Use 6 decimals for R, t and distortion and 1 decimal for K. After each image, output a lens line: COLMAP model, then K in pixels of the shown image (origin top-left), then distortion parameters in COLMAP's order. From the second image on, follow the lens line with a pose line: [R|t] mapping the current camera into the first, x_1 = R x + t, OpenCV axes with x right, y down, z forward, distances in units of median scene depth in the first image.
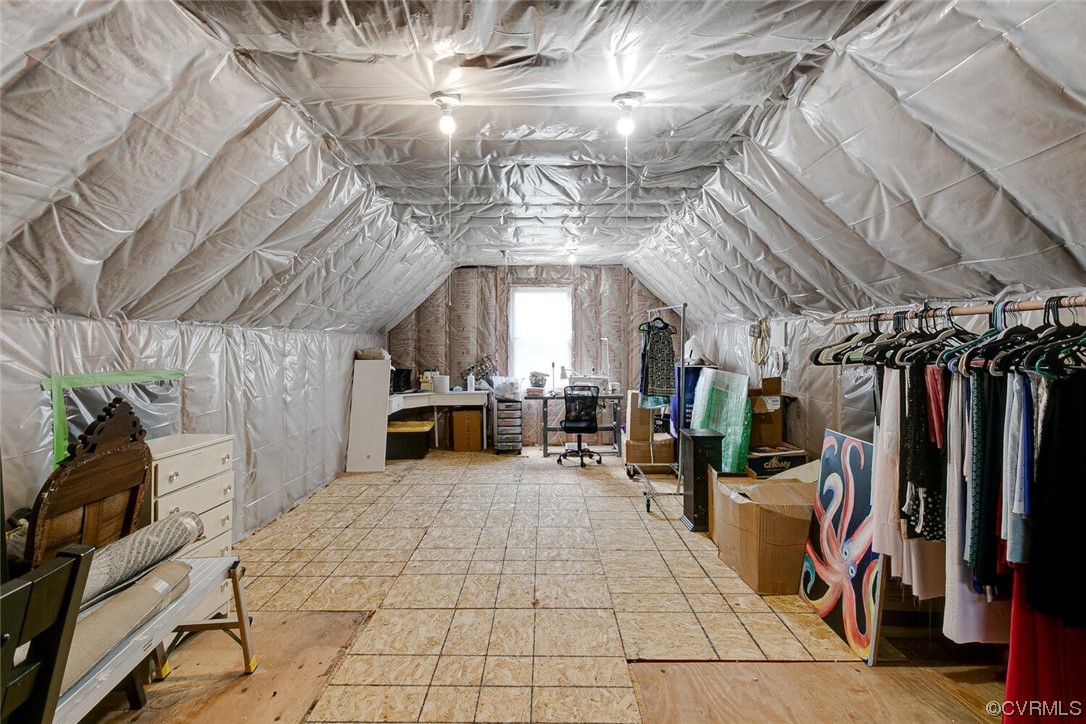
lens RADIAL K [[520.0, 0, 543.0], [0, 520.0, 362.0], [0, 0, 1]] dist [-0.000696, -0.000623]
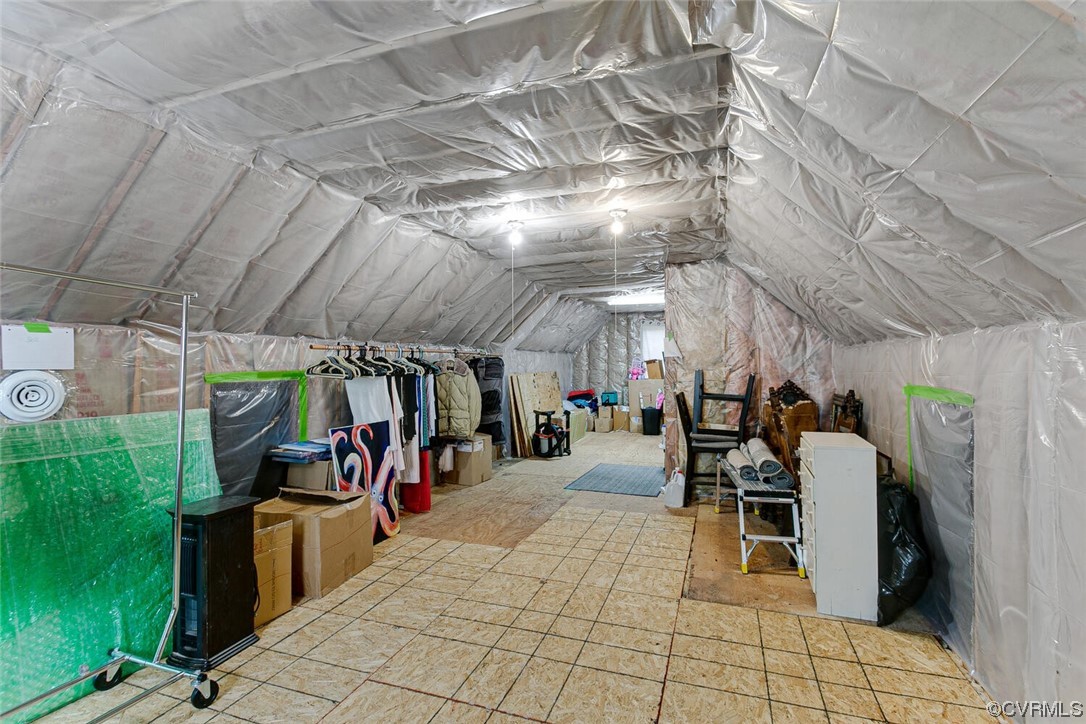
lens RADIAL K [[520.0, 0, 543.0], [0, 520.0, 362.0], [0, 0, 1]] dist [-0.000696, -0.000623]
pose [[-0.943845, 0.010170, 0.330231, -0.422252], [0.019514, 0.999497, 0.024991, -0.067355], [-0.329811, 0.030032, -0.943569, 2.173134]]
